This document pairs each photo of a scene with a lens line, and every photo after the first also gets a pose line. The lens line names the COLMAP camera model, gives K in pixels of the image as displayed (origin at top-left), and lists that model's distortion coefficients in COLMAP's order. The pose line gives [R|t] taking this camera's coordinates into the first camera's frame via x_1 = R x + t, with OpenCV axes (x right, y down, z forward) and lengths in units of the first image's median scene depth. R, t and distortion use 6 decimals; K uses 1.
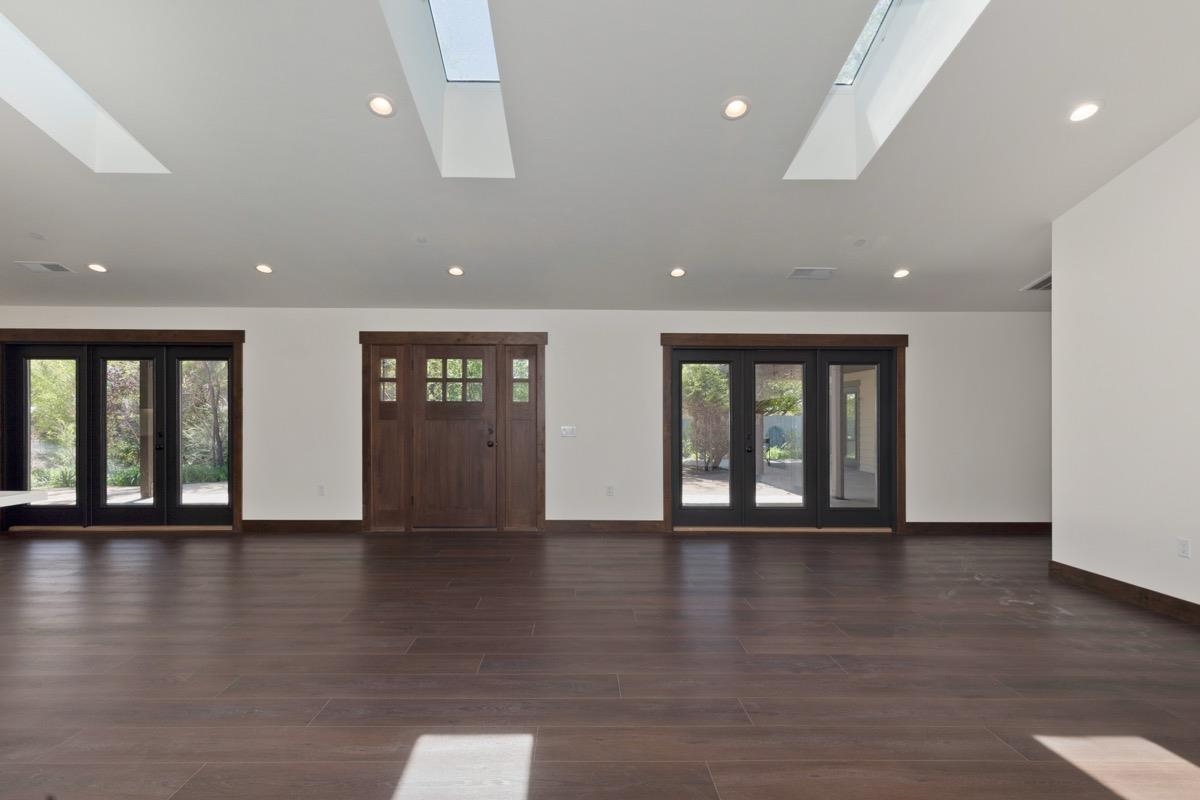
lens RADIAL K [[536.4, 0, 668.6], [0, 536.4, 419.5], [0, 0, 1]] dist [-0.000083, 0.000094]
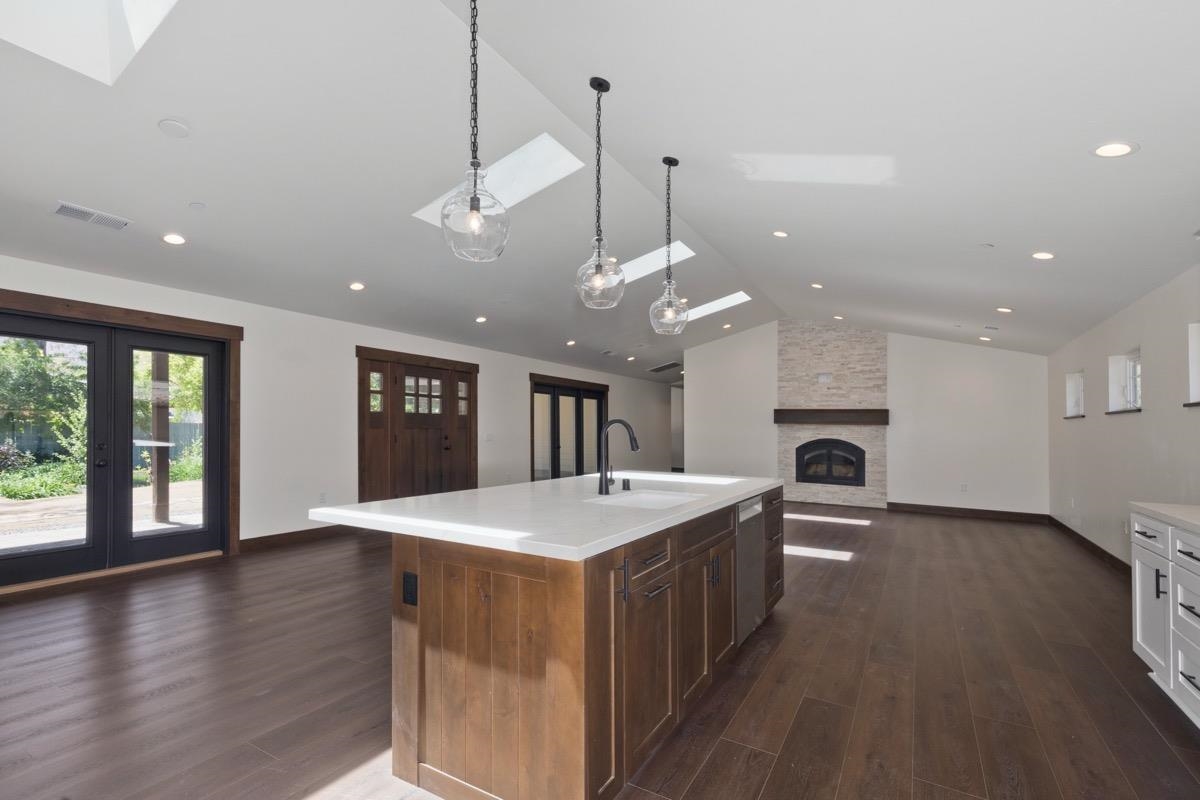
lens RADIAL K [[536.4, 0, 605.8], [0, 536.4, 408.0], [0, 0, 1]] dist [-0.000083, 0.000094]
pose [[0.507946, 0.035517, 0.860656, -1.236026], [-0.005525, 0.999263, -0.037976, -0.001012], [-0.861371, 0.014535, 0.507768, 0.026556]]
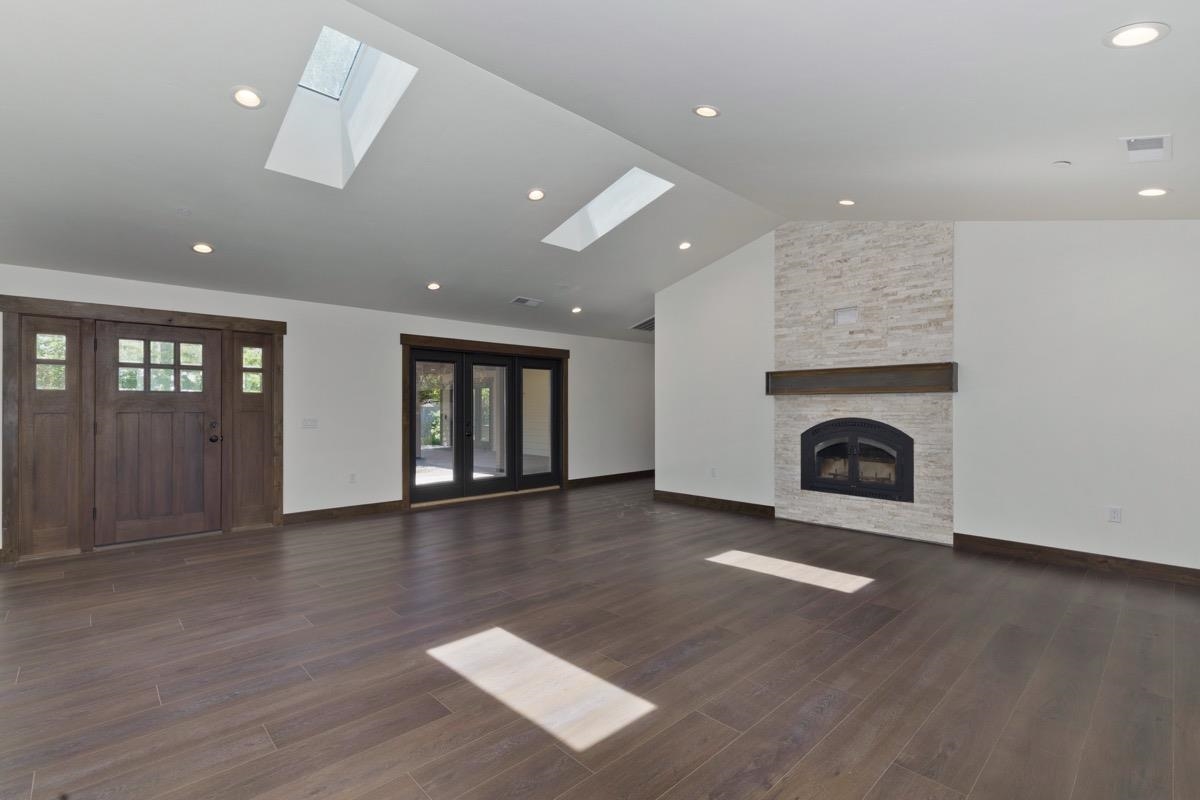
lens RADIAL K [[536.4, 0, 611.2], [0, 536.4, 403.2], [0, 0, 1]] dist [-0.000083, 0.000094]
pose [[0.721124, 0.001378, 0.692805, -0.476347], [0.013336, 0.999785, -0.015869, 0.008929], [-0.692678, 0.020683, 0.720950, -0.118323]]
